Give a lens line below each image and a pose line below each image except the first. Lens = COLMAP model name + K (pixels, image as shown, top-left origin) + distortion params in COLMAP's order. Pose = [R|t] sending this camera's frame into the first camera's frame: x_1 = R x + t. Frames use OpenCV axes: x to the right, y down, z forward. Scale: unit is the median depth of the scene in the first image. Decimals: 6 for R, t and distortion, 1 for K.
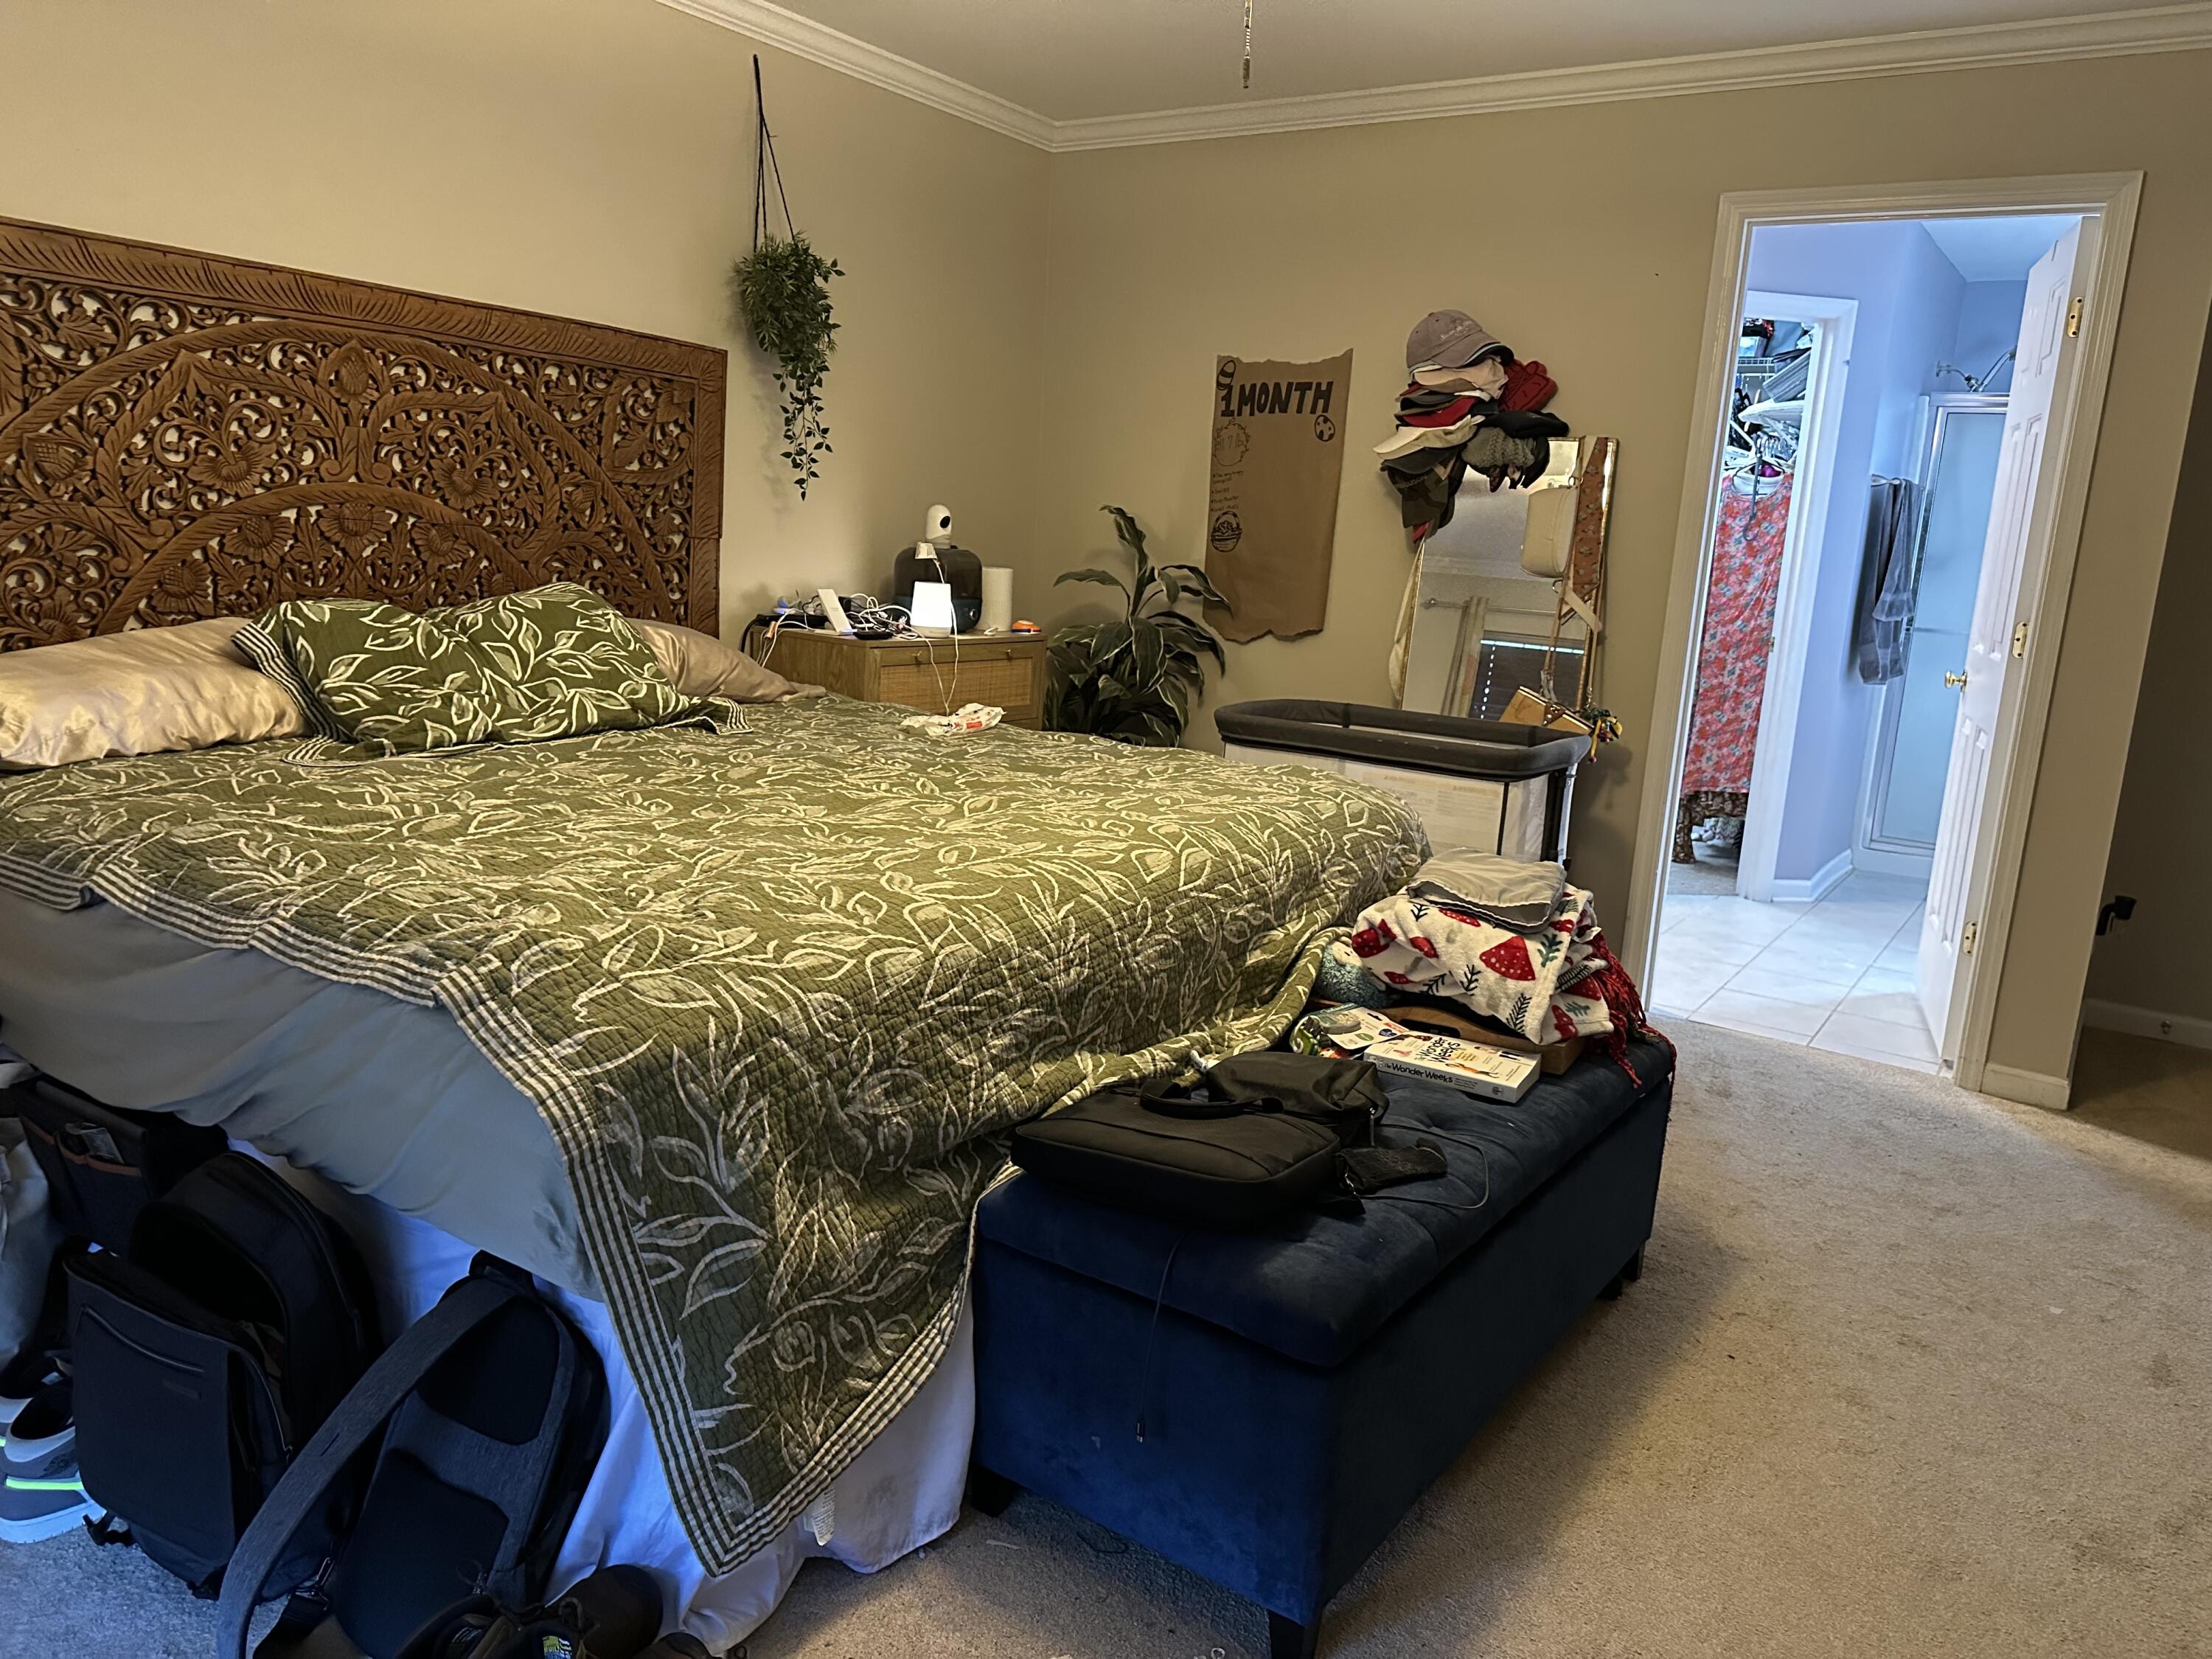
lens RADIAL K [[1535.7, 0, 1115.7], [0, 1535.7, 831.8], [0, 0, 1]] dist [0.061959, -0.075969]
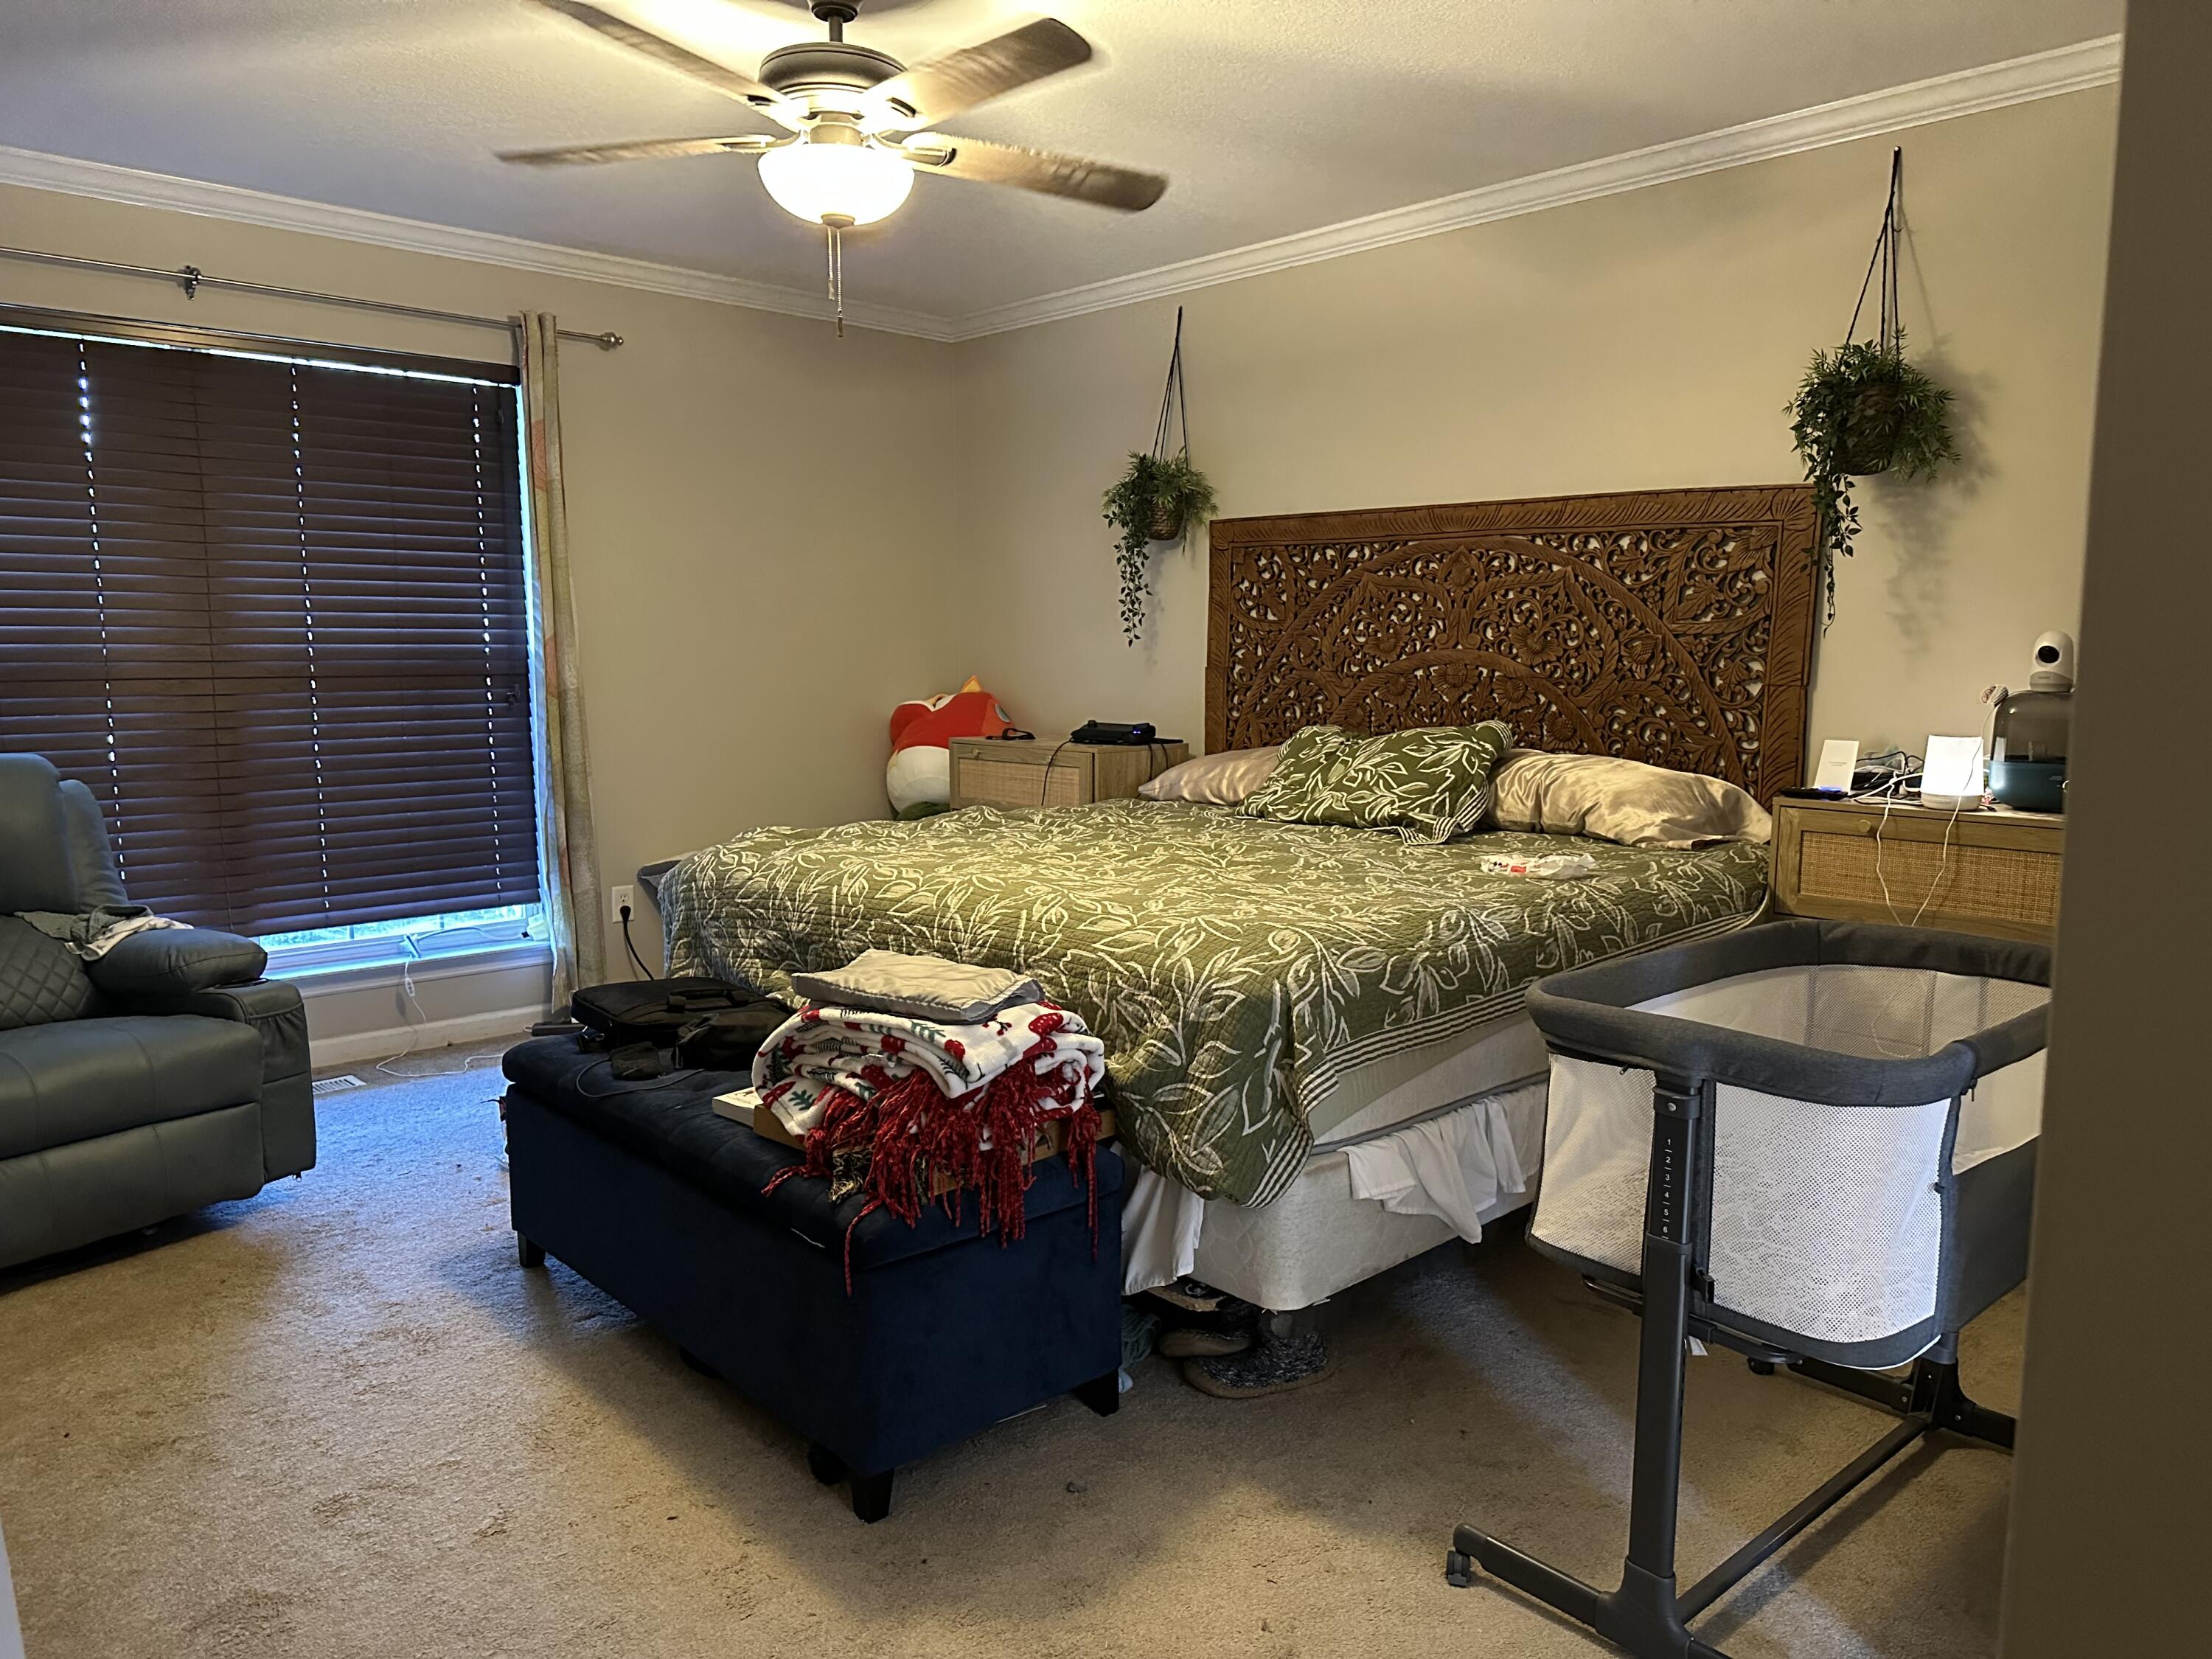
lens RADIAL K [[1535.7, 0, 1115.1], [0, 1535.7, 833.4], [0, 0, 1]] dist [0.061959, -0.075969]
pose [[-0.214080, 0.060789, -0.974923, 0.809064], [-0.207445, 0.972466, 0.106188, -0.131874], [0.954535, 0.224975, -0.195575, 0.903358]]
